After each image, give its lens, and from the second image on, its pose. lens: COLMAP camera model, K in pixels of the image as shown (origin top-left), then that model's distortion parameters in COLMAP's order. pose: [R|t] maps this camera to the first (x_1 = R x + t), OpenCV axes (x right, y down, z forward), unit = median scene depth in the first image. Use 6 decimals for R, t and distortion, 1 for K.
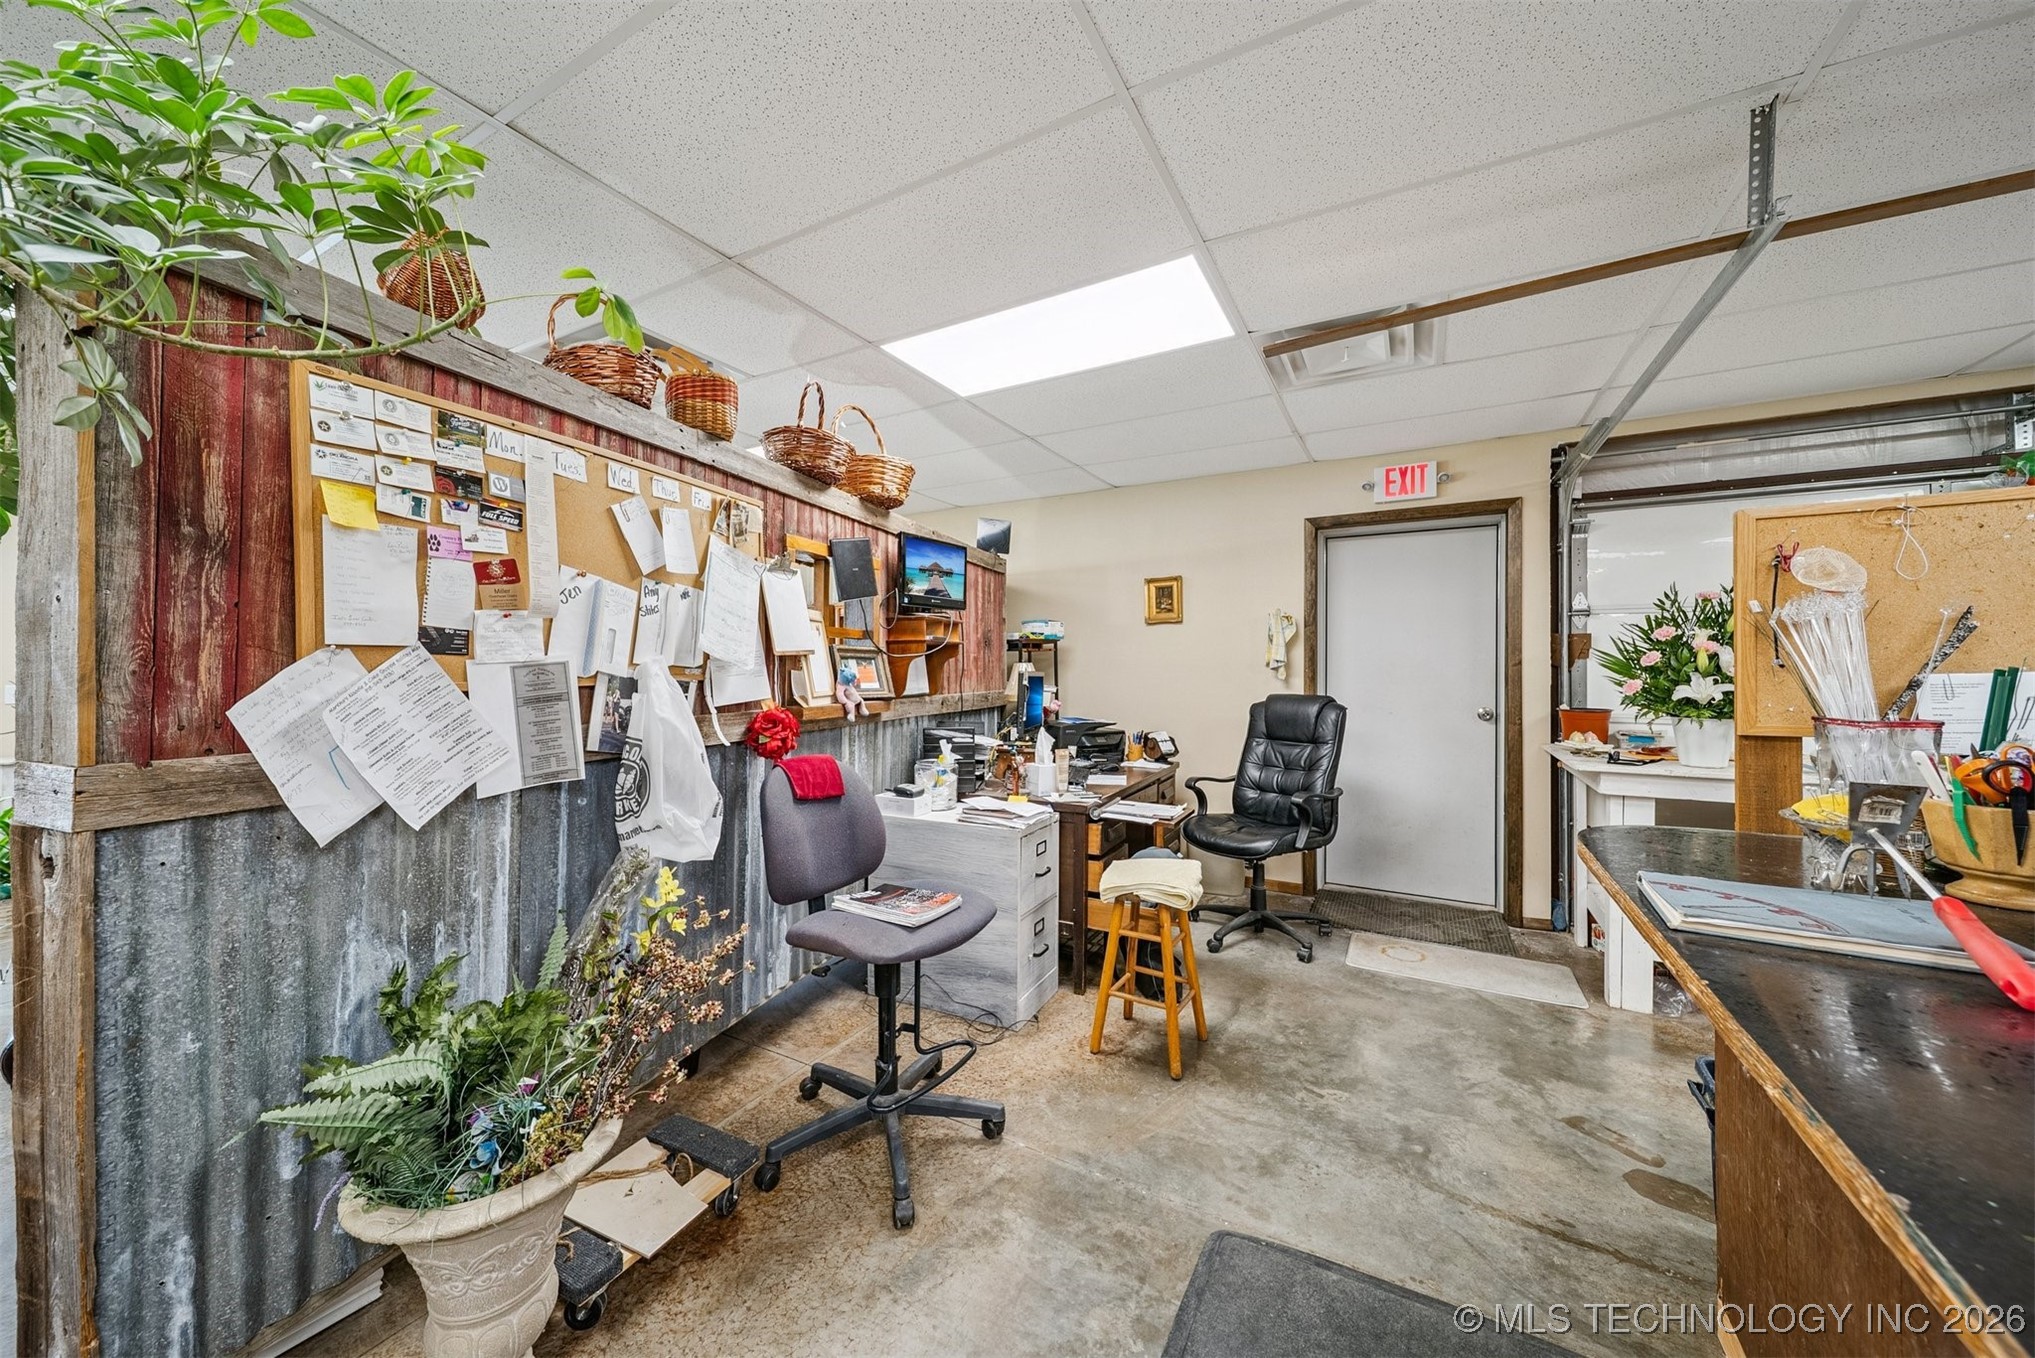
lens RADIAL K [[730.4, 0, 1028.8], [0, 730.4, 663.9], [0, 0, 1]] dist [0.006461, -0.001449]
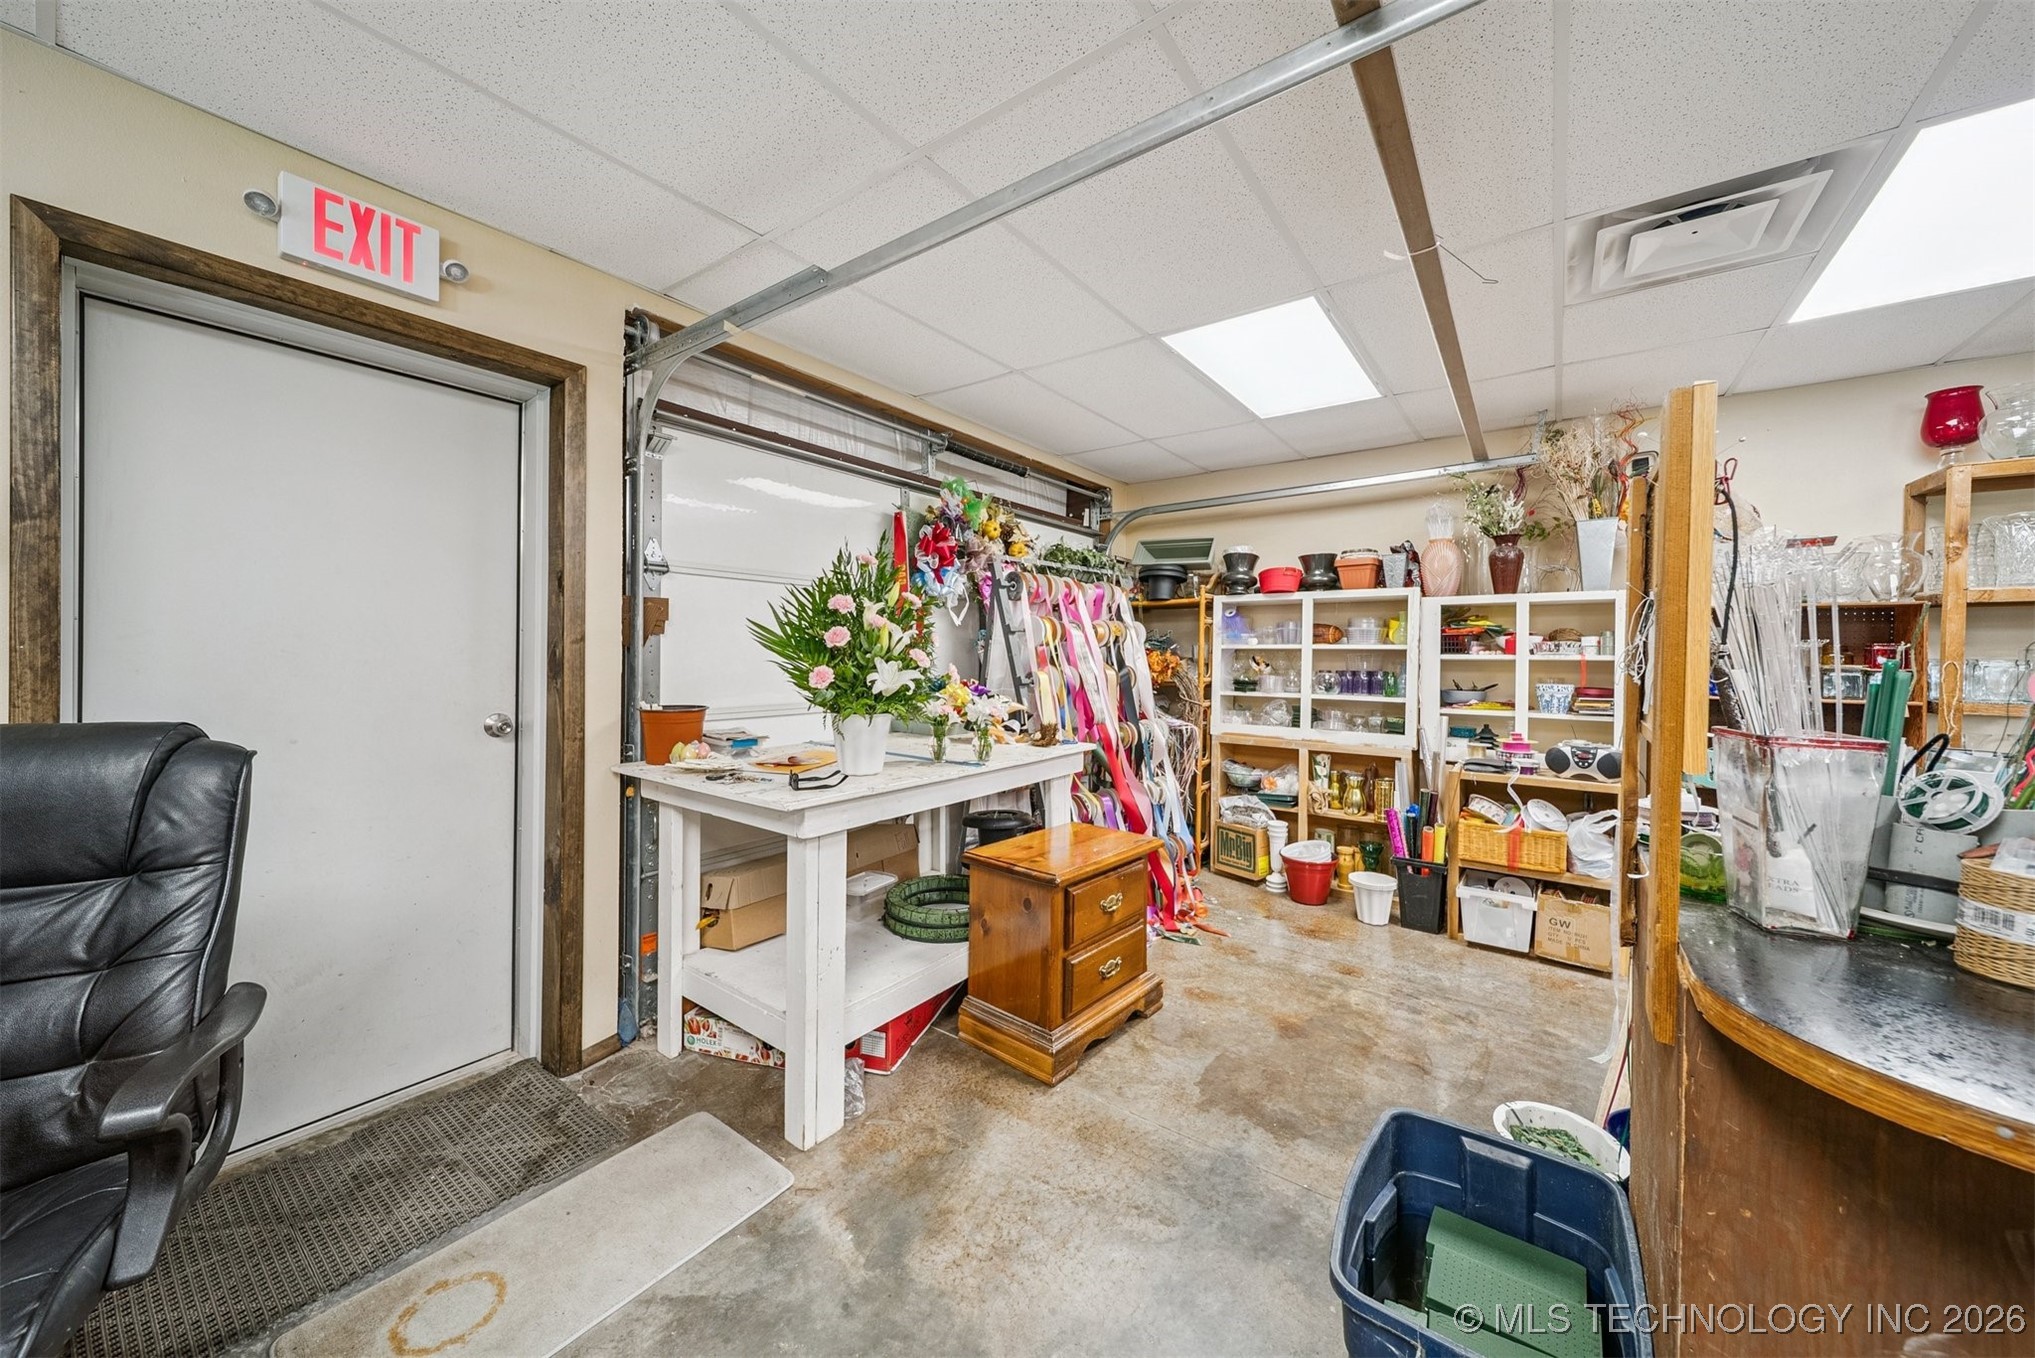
lens RADIAL K [[713.9, 0, 1014.7], [0, 713.9, 658.6], [0, 0, 1]] dist [0.001550, 0.000024]
pose [[0.131865, -0.008680, 0.991230, 0.259244], [-0.015961, 0.999813, 0.010878, 0.005749], [-0.991139, -0.017255, 0.131702, 1.149771]]
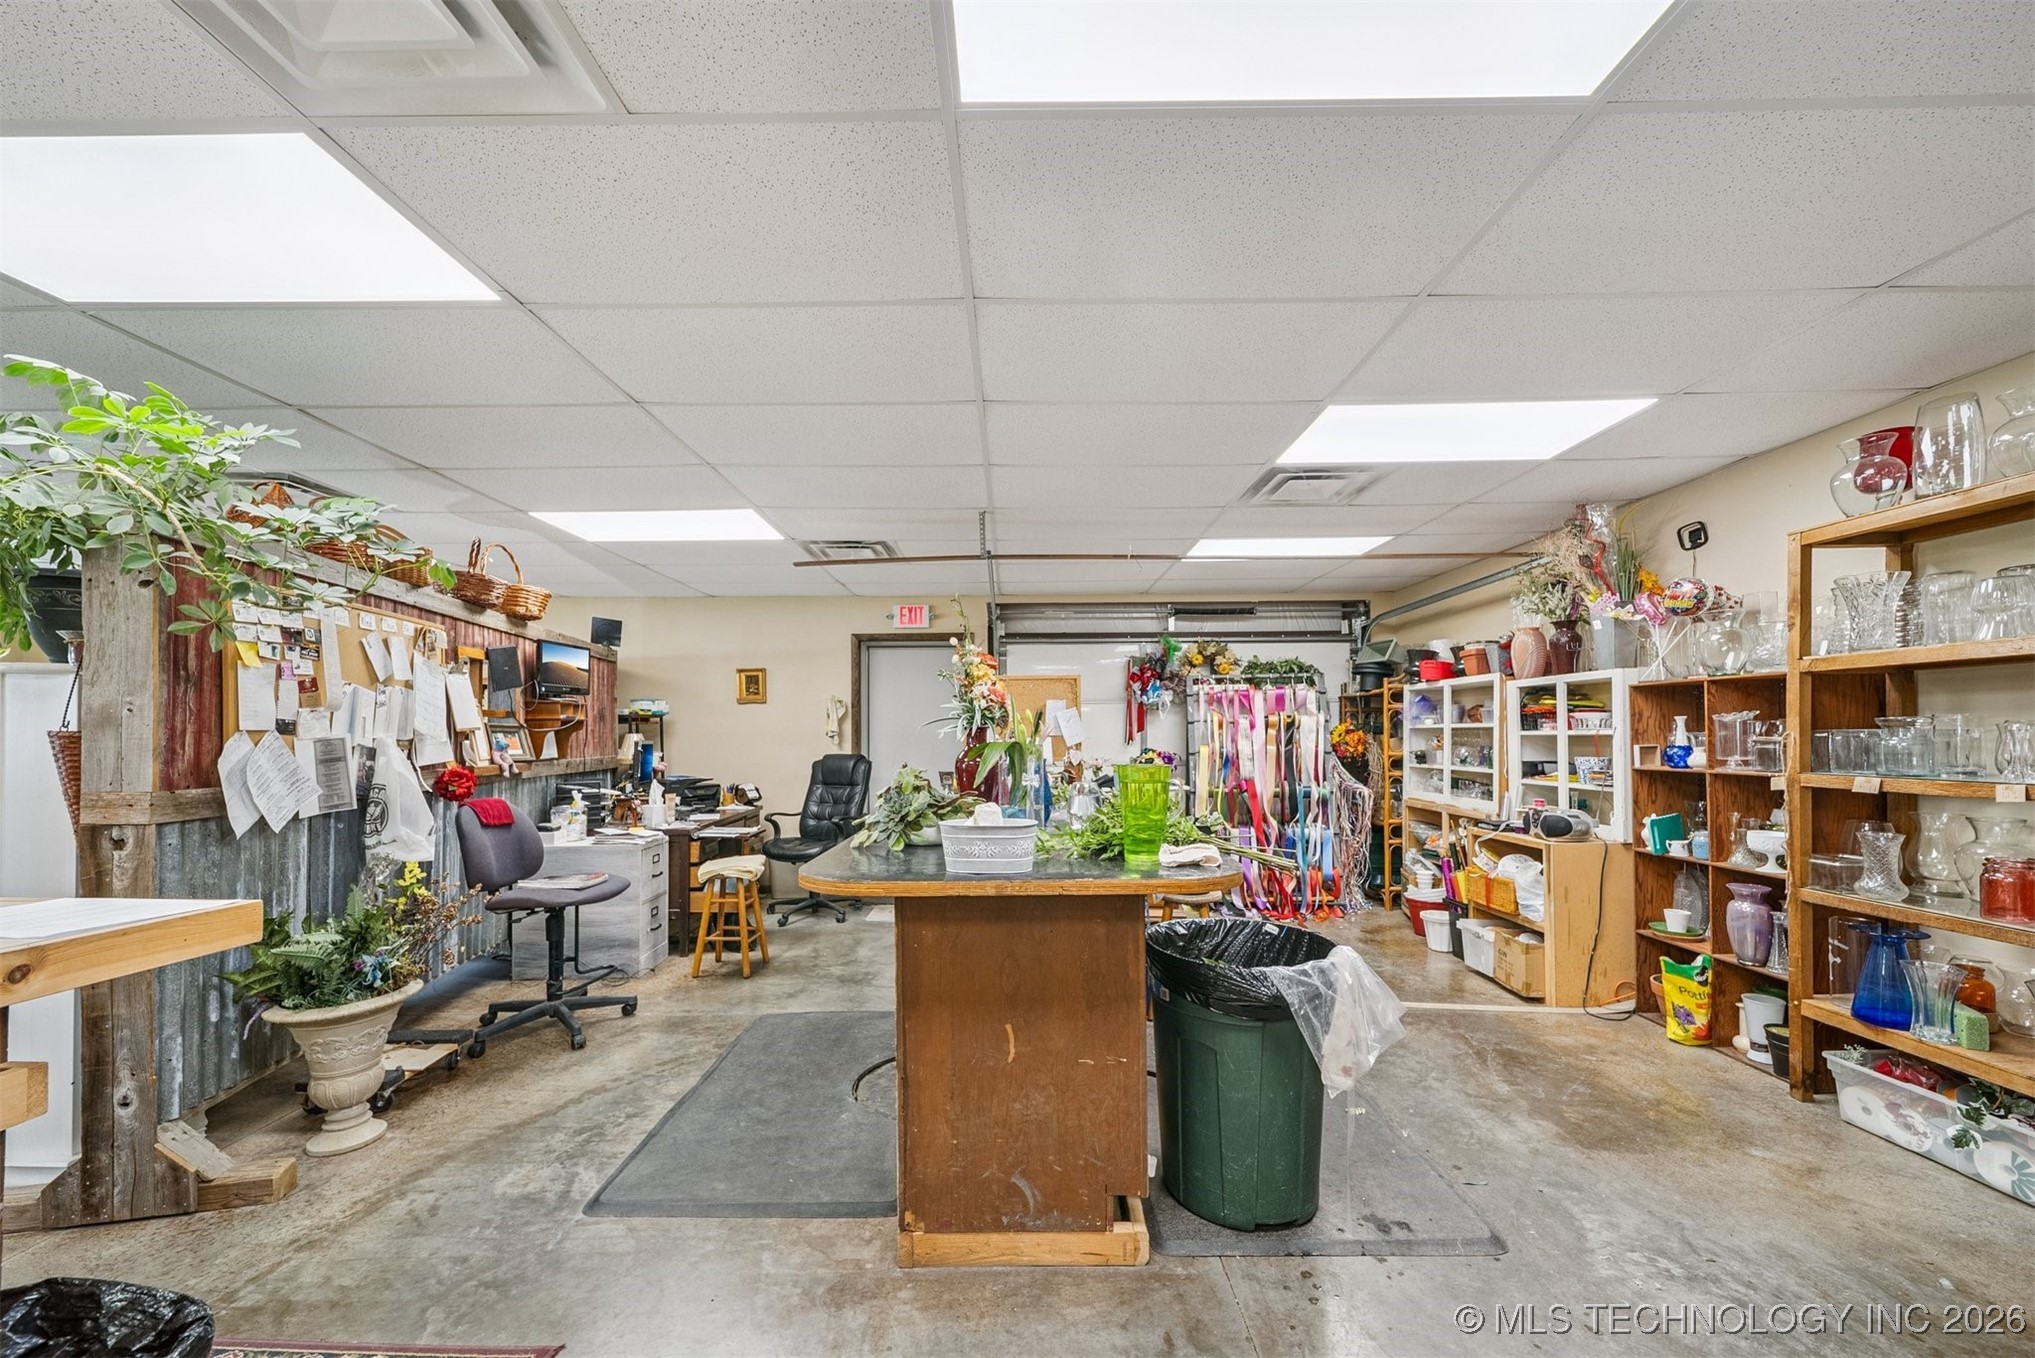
lens RADIAL K [[730.4, 0, 1020.8], [0, 730.4, 729.3], [0, 0, 1]] dist [0.006461, -0.001449]
pose [[0.874285, -0.003276, 0.485402, -0.085378], [0.004069, 0.999992, -0.000580, -0.013238], [-0.485396, 0.002482, 0.874291, -1.030020]]
